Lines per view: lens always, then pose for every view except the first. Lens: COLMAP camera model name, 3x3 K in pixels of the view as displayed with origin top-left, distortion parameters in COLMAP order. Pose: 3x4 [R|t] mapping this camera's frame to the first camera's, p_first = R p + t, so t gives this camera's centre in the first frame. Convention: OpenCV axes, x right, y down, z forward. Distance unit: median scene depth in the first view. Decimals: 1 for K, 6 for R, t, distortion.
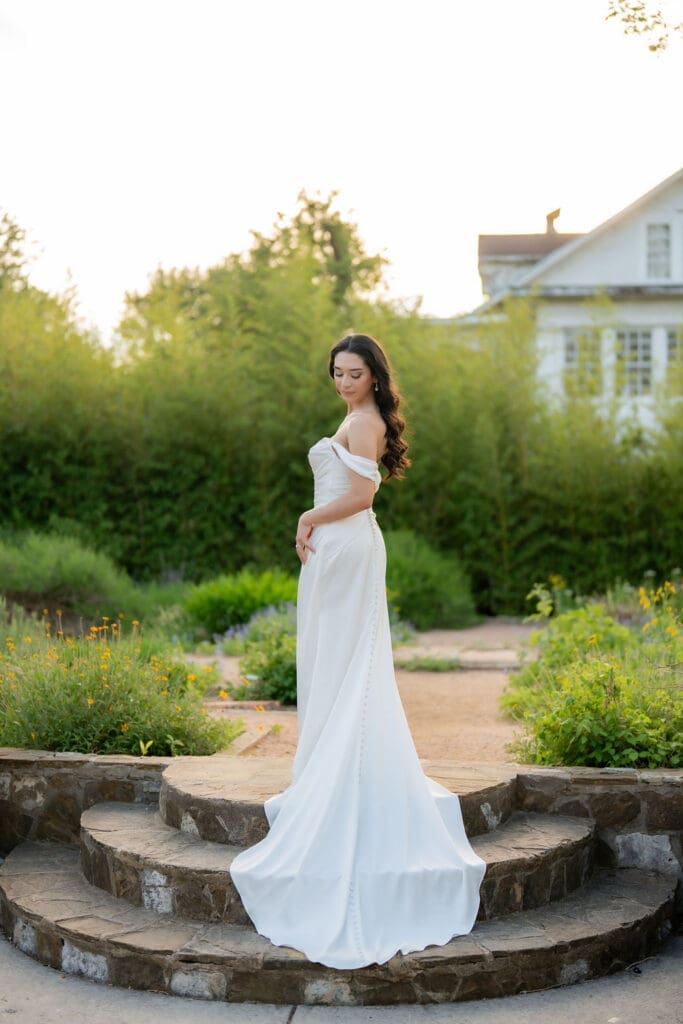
lens RADIAL K [[1454.1, 0, 348.5], [0, 1454.1, 509.9], [0, 0, 1]] dist [0.017402, 0.000000]
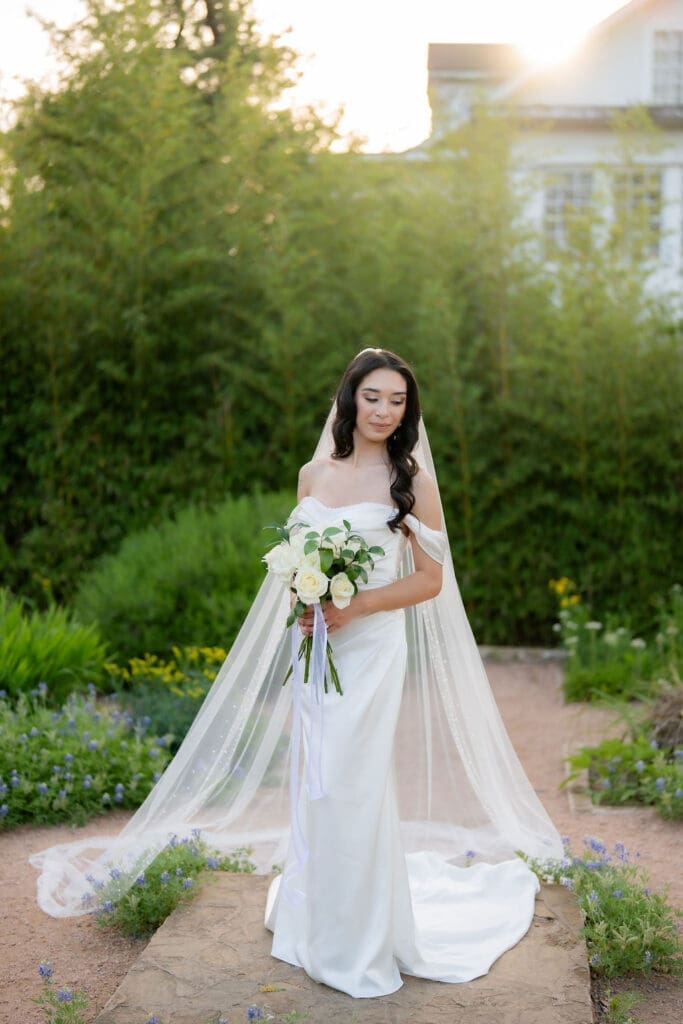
lens RADIAL K [[1454.1, 0, 339.8], [0, 1454.1, 509.6], [0, 0, 1]] dist [0.017402, 0.000000]
pose [[0.999349, 0.009822, 0.034706, 0.036035], [-0.012762, 0.996254, 0.085533, -0.023897], [-0.033735, -0.085921, 0.995731, 0.419827]]
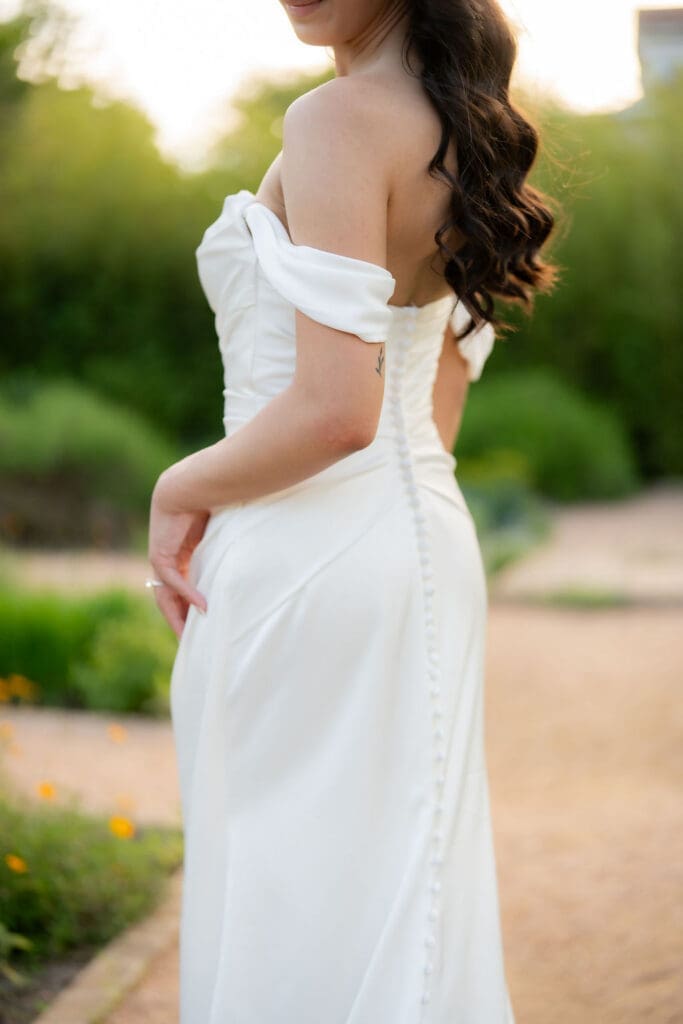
lens RADIAL K [[1454.1, 0, 341.5], [0, 1454.1, 511.1], [0, 0, 1]] dist [0.017402, 0.000000]
pose [[0.994622, -0.006828, -0.103349, 0.032924], [0.019053, 0.992858, 0.117773, -0.022171], [0.101807, -0.119109, 0.987648, 0.744455]]
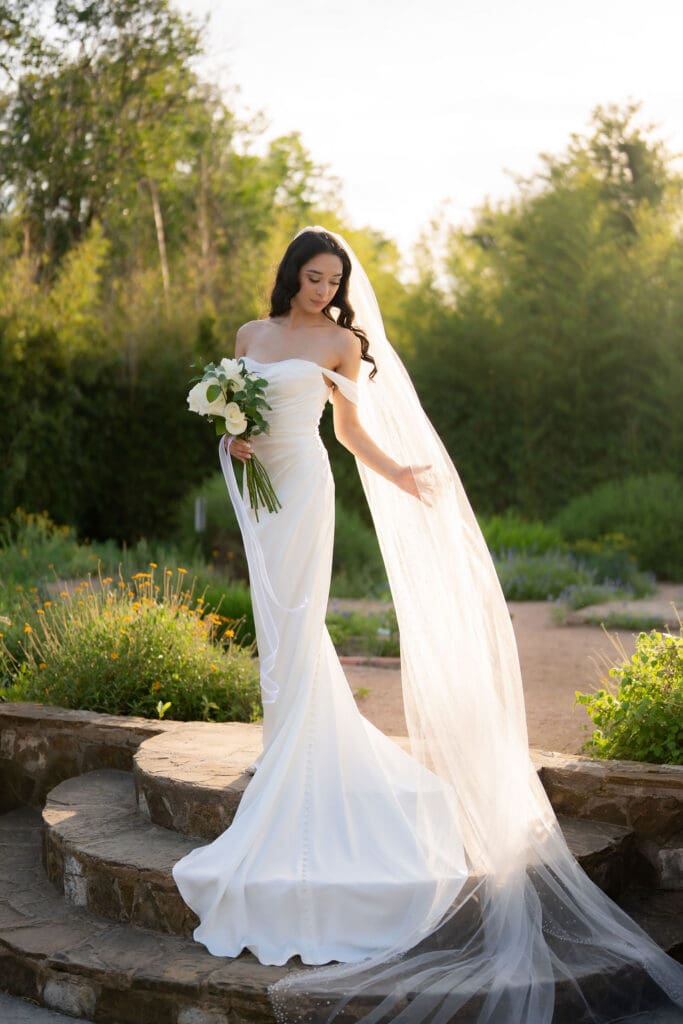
lens RADIAL K [[1454.1, 0, 348.6], [0, 1454.1, 513.0], [0, 0, 1]] dist [0.017402, 0.000000]
pose [[0.968389, 0.016271, -0.248912, 0.066662], [-0.005660, 0.999047, 0.043283, 0.000671], [0.249379, -0.040506, 0.967558, 0.055767]]
